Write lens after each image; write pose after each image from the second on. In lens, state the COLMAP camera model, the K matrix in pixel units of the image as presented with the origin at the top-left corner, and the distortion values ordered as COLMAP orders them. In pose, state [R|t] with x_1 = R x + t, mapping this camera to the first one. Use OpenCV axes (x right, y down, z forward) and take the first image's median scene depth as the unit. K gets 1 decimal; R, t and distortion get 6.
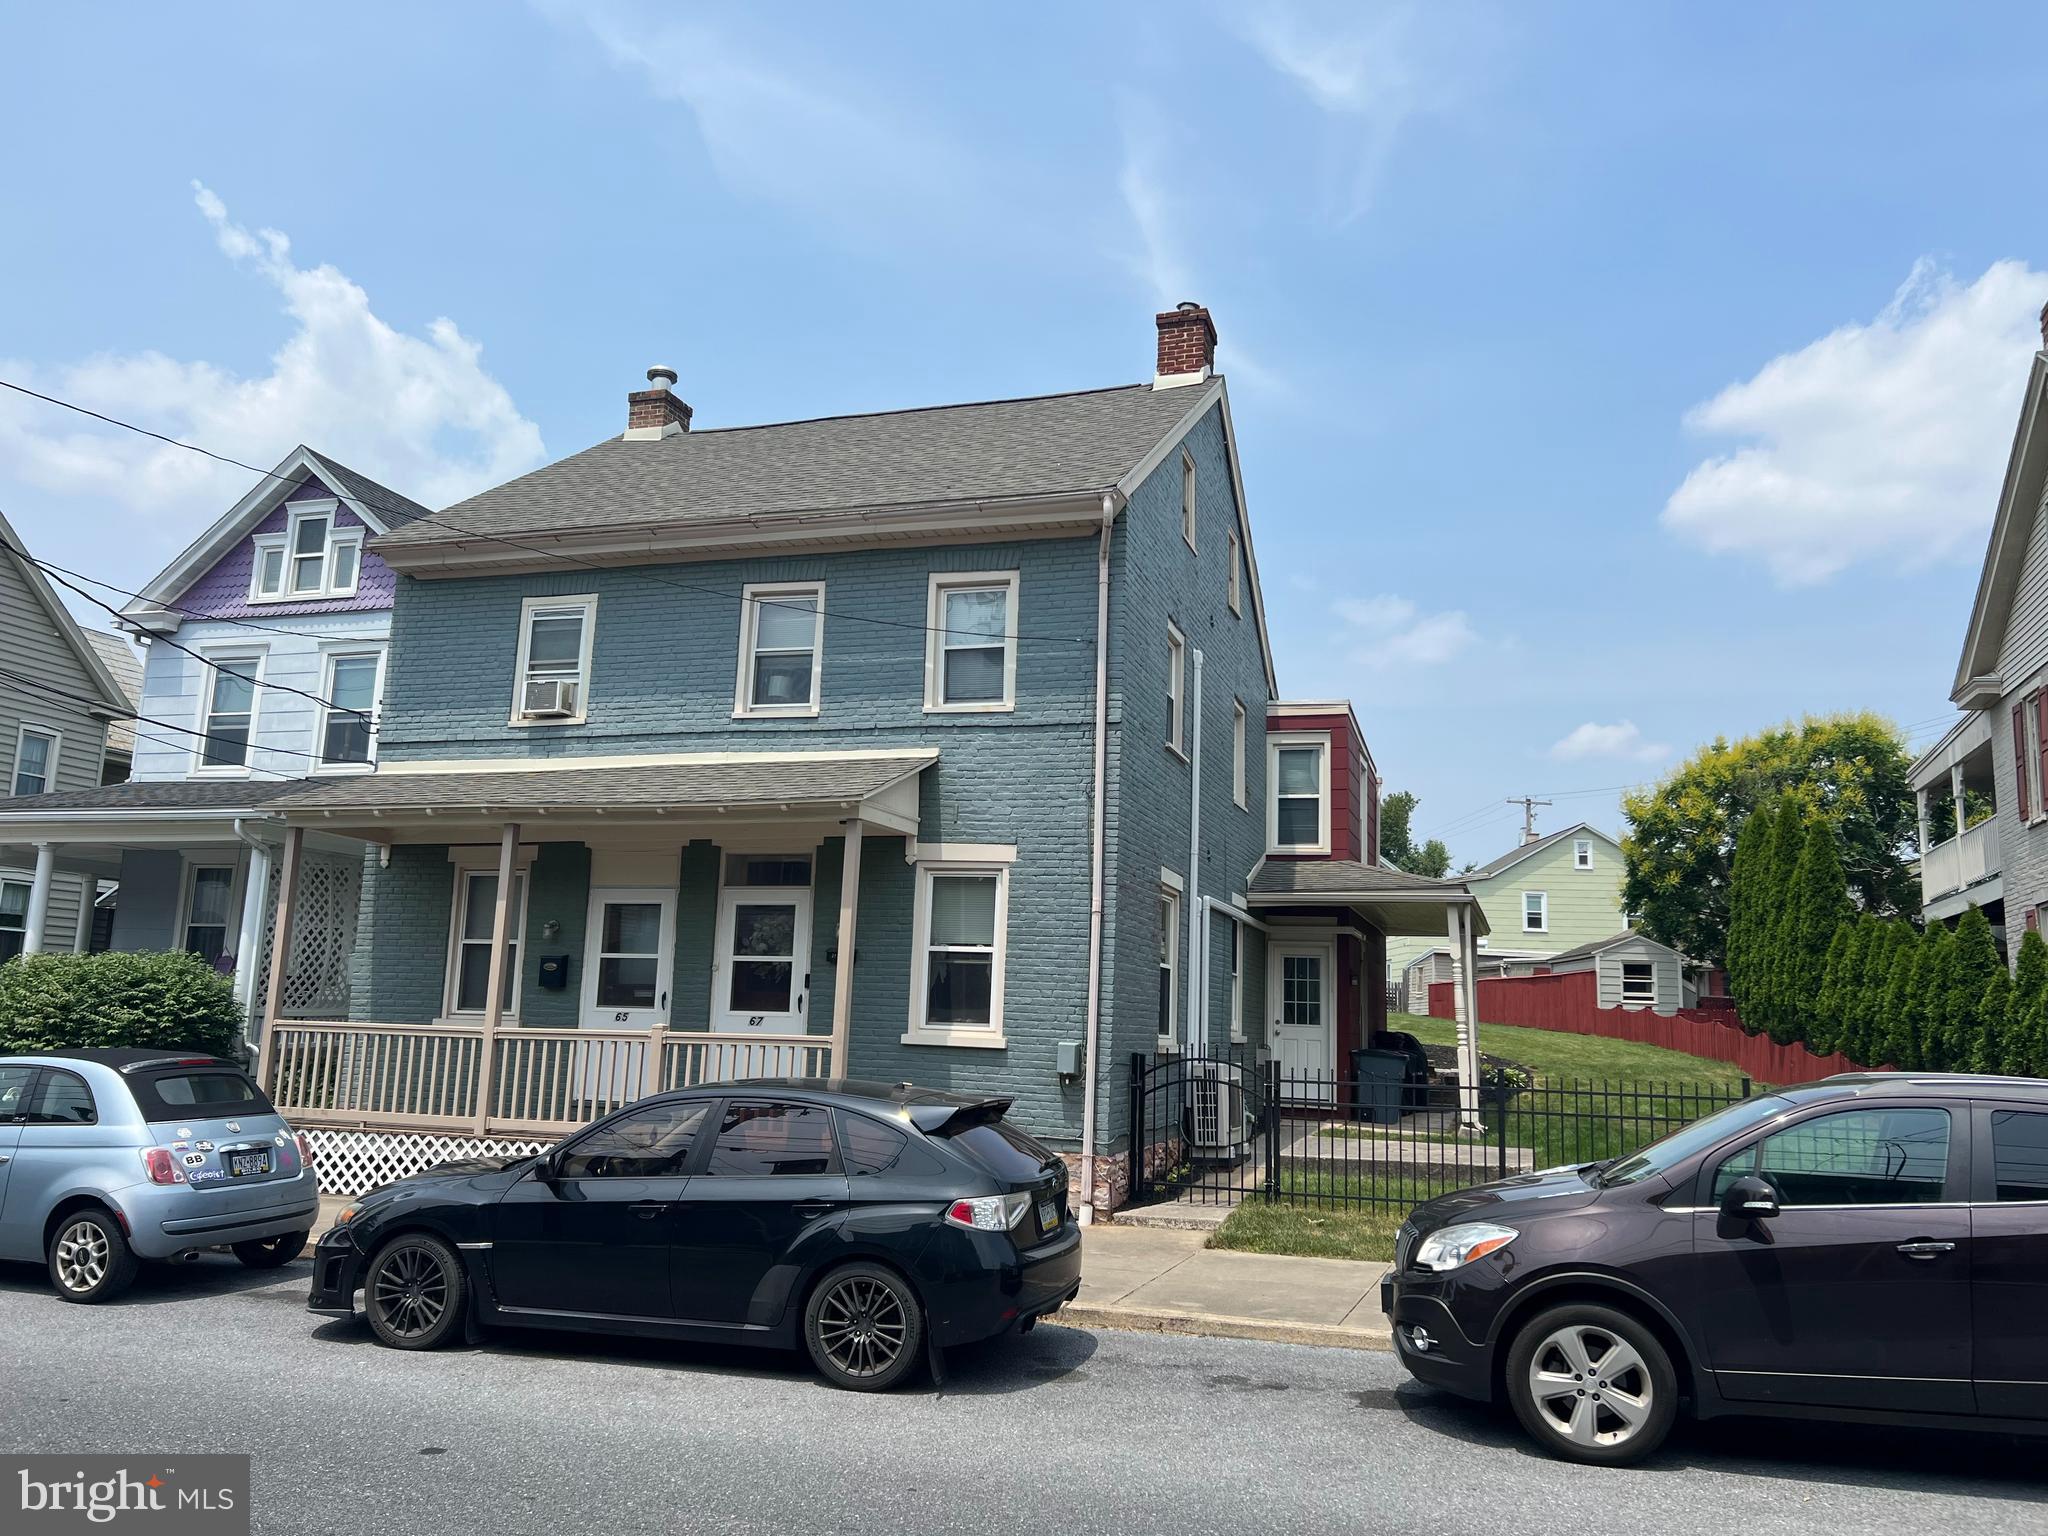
lens RADIAL K [[1584.4, 0, 1024.0], [0, 1584.4, 768.0], [0, 0, 1]] dist [0.000589, 0.000147]
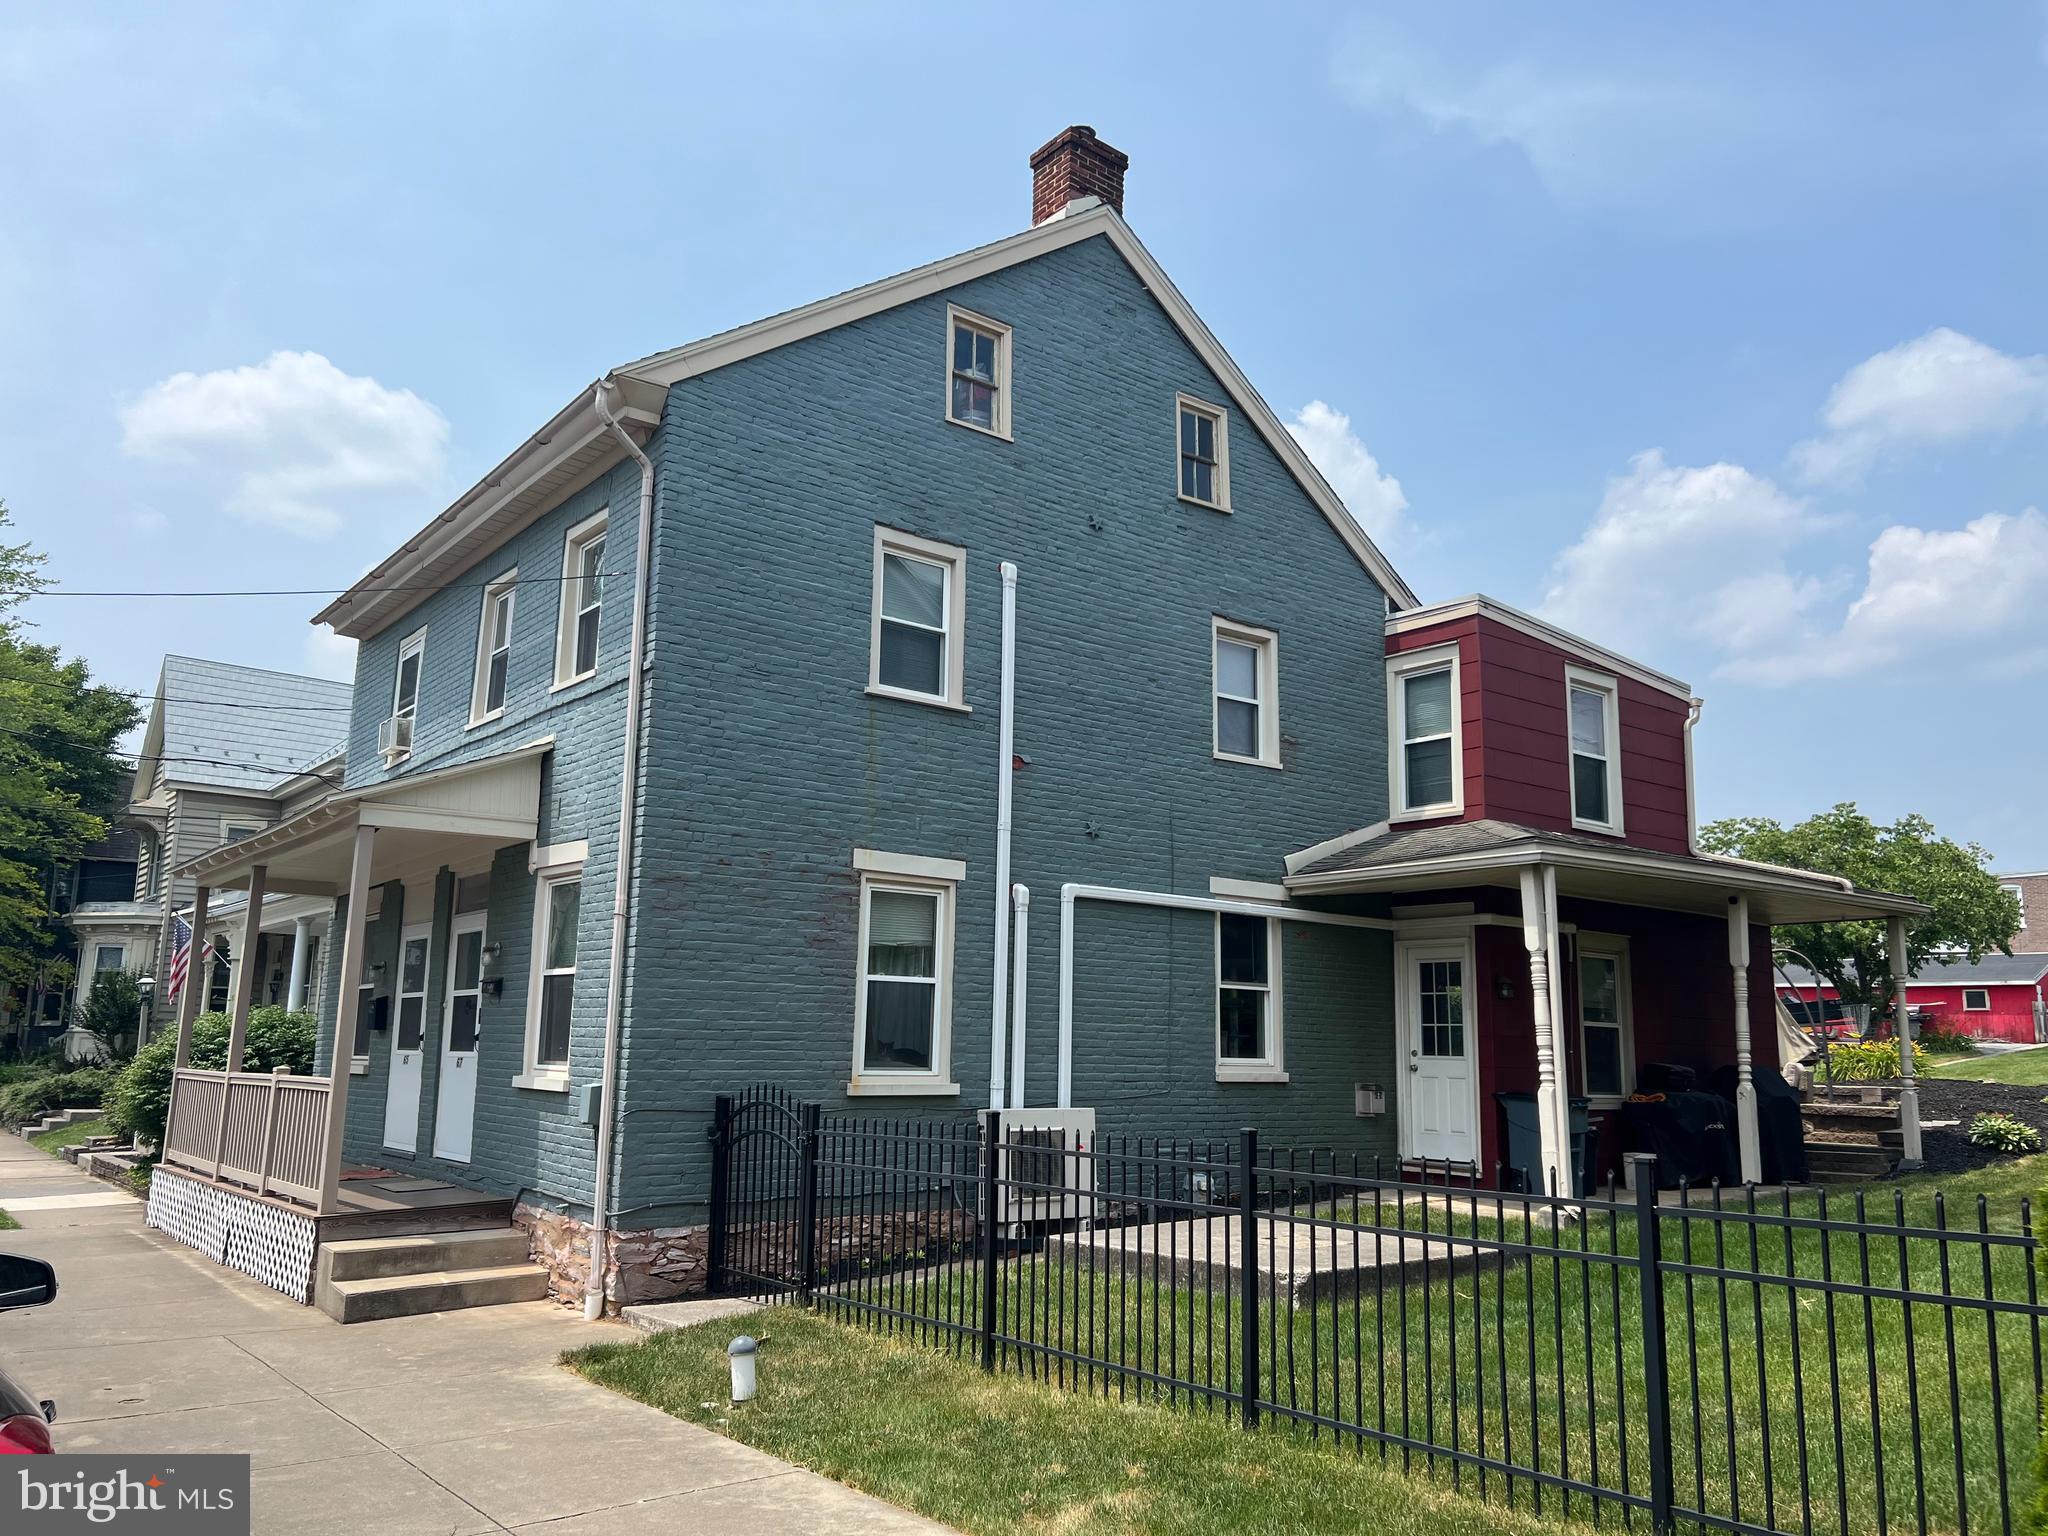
lens RADIAL K [[1516.1, 0, 1018.3], [0, 1516.1, 777.9], [0, 0, 1]] dist [0.067589, -0.094653]
pose [[0.819218, -0.117085, -0.561402, 0.413276], [0.102278, 0.993071, -0.057865, 0.057205], [0.564288, -0.010015, 0.825517, 0.324334]]
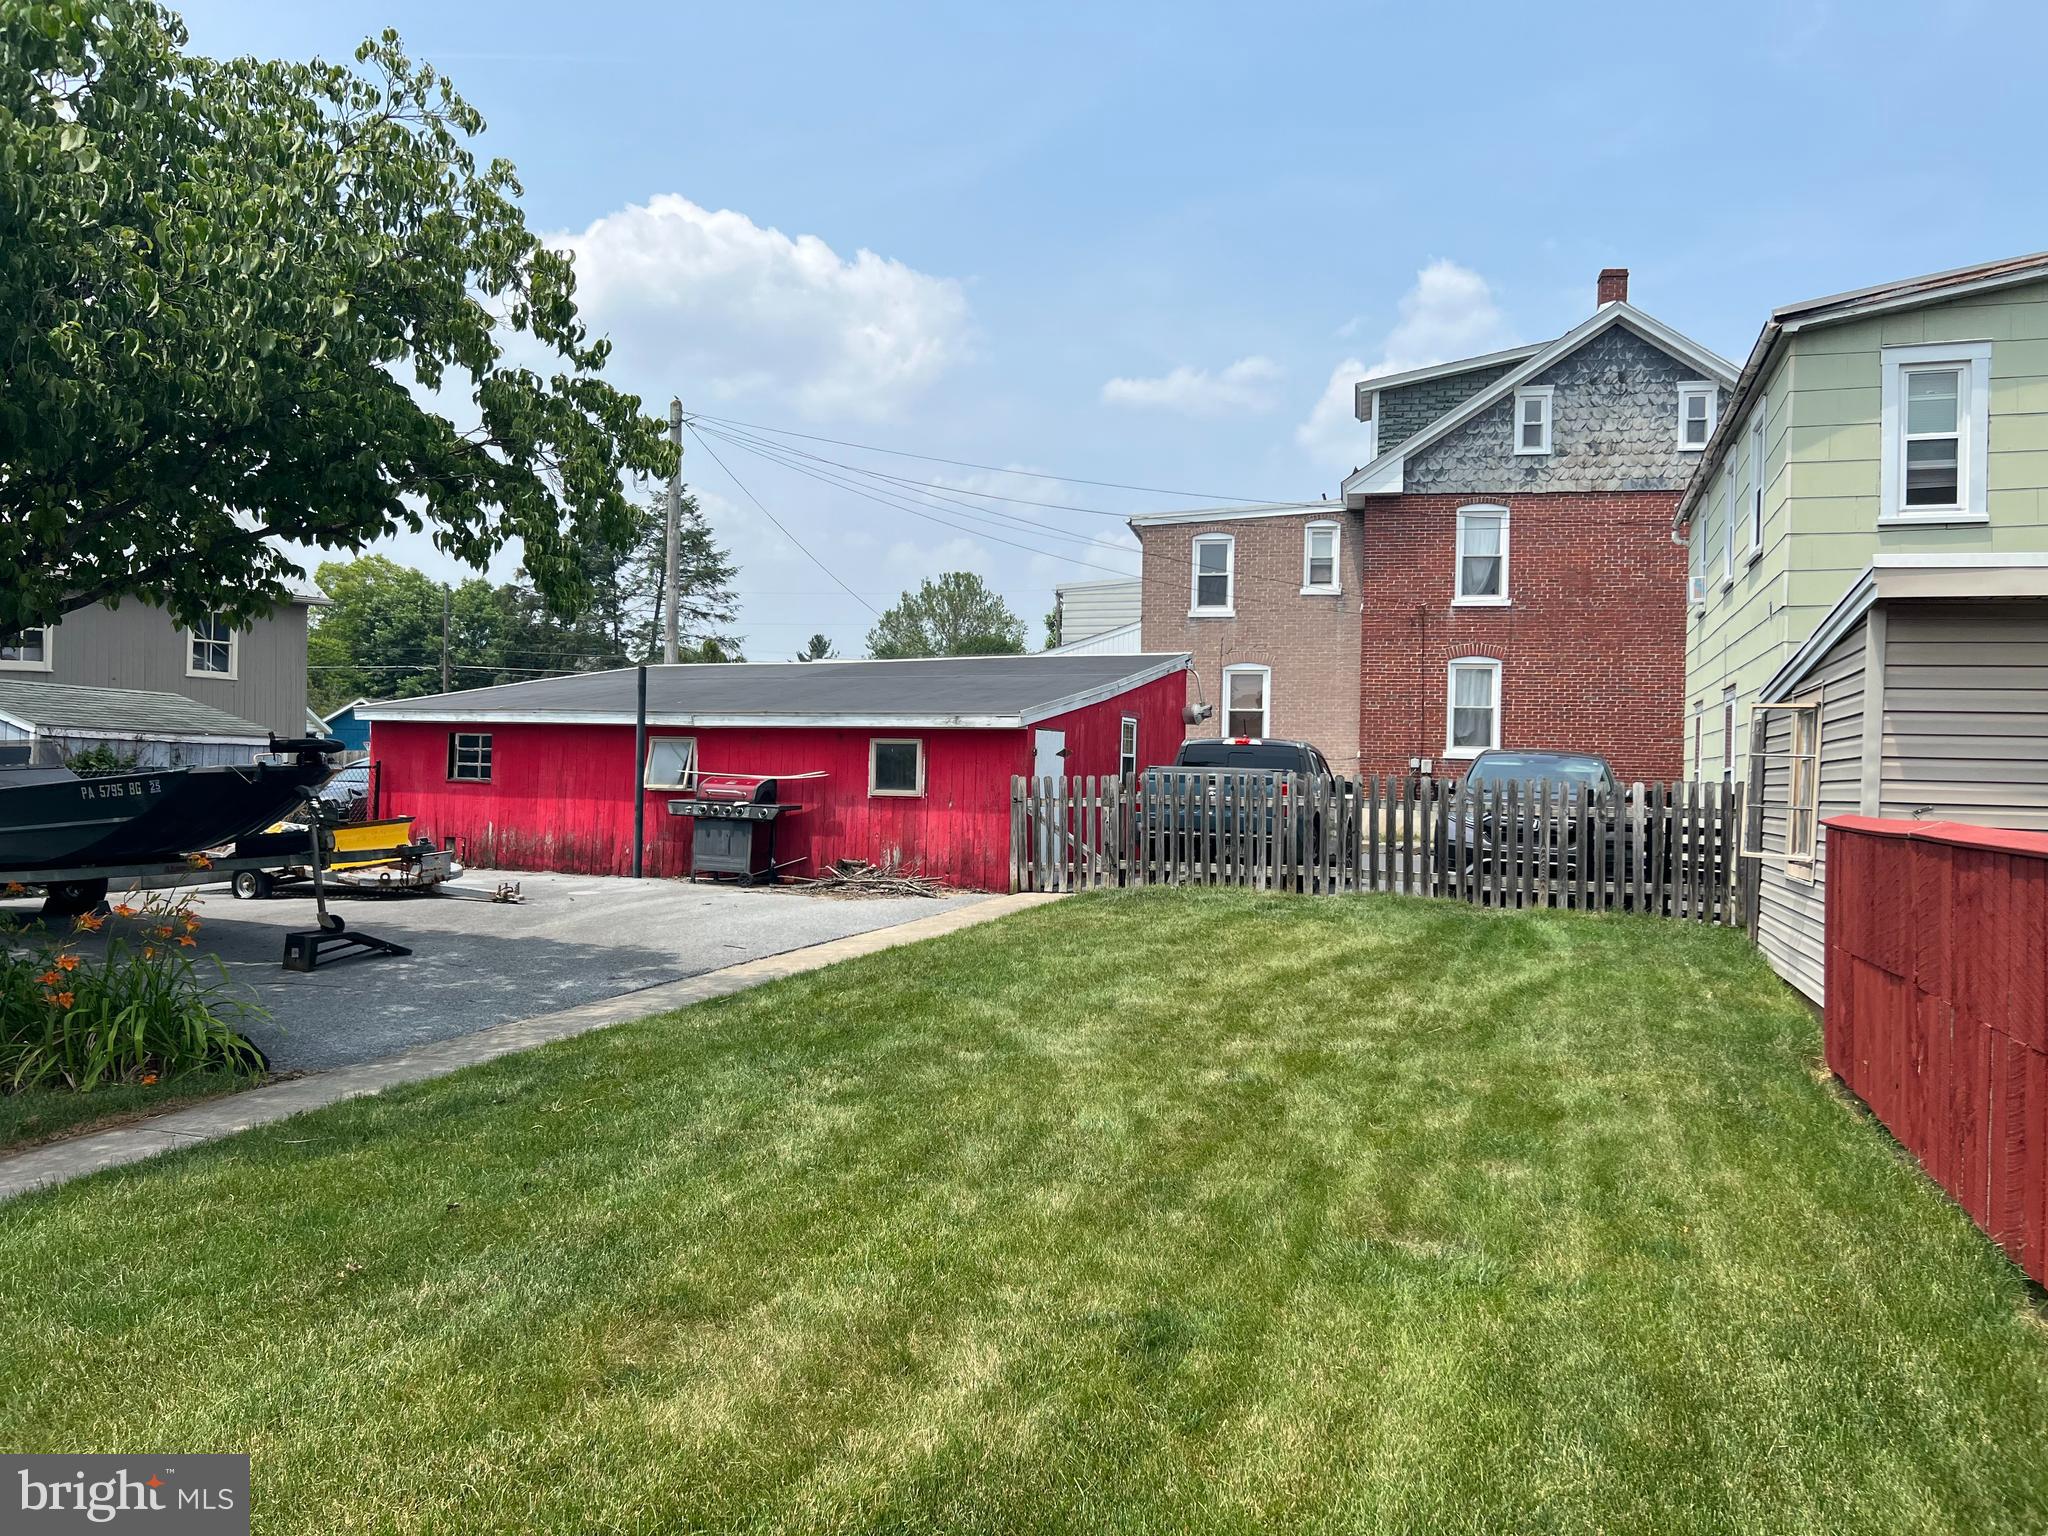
lens RADIAL K [[1584.4, 0, 1024.0], [0, 1584.4, 768.0], [0, 0, 1]] dist [0.000589, 0.000147]
pose [[0.955151, -0.013054, -0.295831, 0.593081], [0.056354, 0.988783, 0.138318, 0.301459], [0.290707, -0.148785, 0.945173, 2.362037]]
